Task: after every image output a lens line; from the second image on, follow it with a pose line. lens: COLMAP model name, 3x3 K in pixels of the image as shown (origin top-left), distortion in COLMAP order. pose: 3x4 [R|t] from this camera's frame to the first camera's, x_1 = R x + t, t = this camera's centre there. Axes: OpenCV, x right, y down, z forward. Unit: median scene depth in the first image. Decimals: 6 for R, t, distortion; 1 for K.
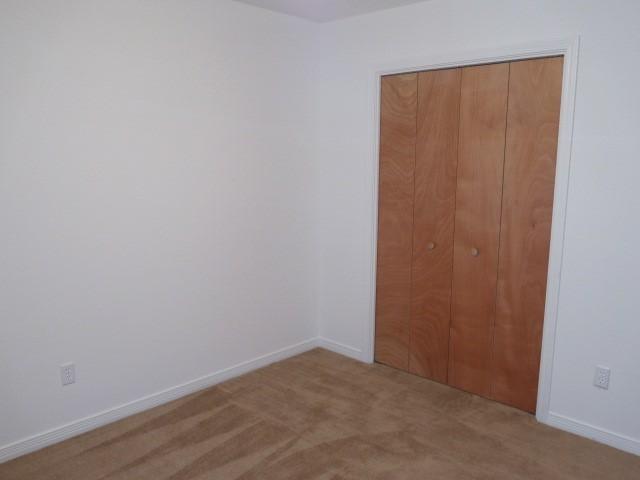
lens RADIAL K [[535.5, 0, 321.0], [0, 535.5, 242.8], [0, 0, 1]] dist [-0.019943, -0.006686]
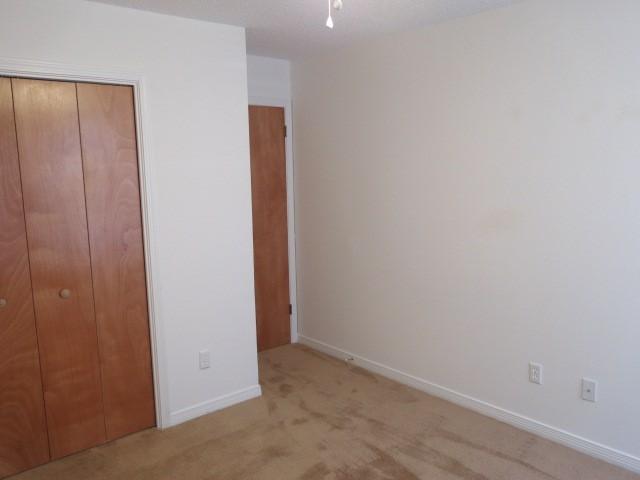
lens RADIAL K [[535.5, 0, 321.0], [0, 535.5, 242.8], [0, 0, 1]] dist [-0.019943, -0.006686]
pose [[0.093646, -0.144257, 0.985099, -0.531179], [0.190555, 0.973752, 0.124481, -0.093469], [-0.977200, 0.176058, 0.118677, 0.482075]]
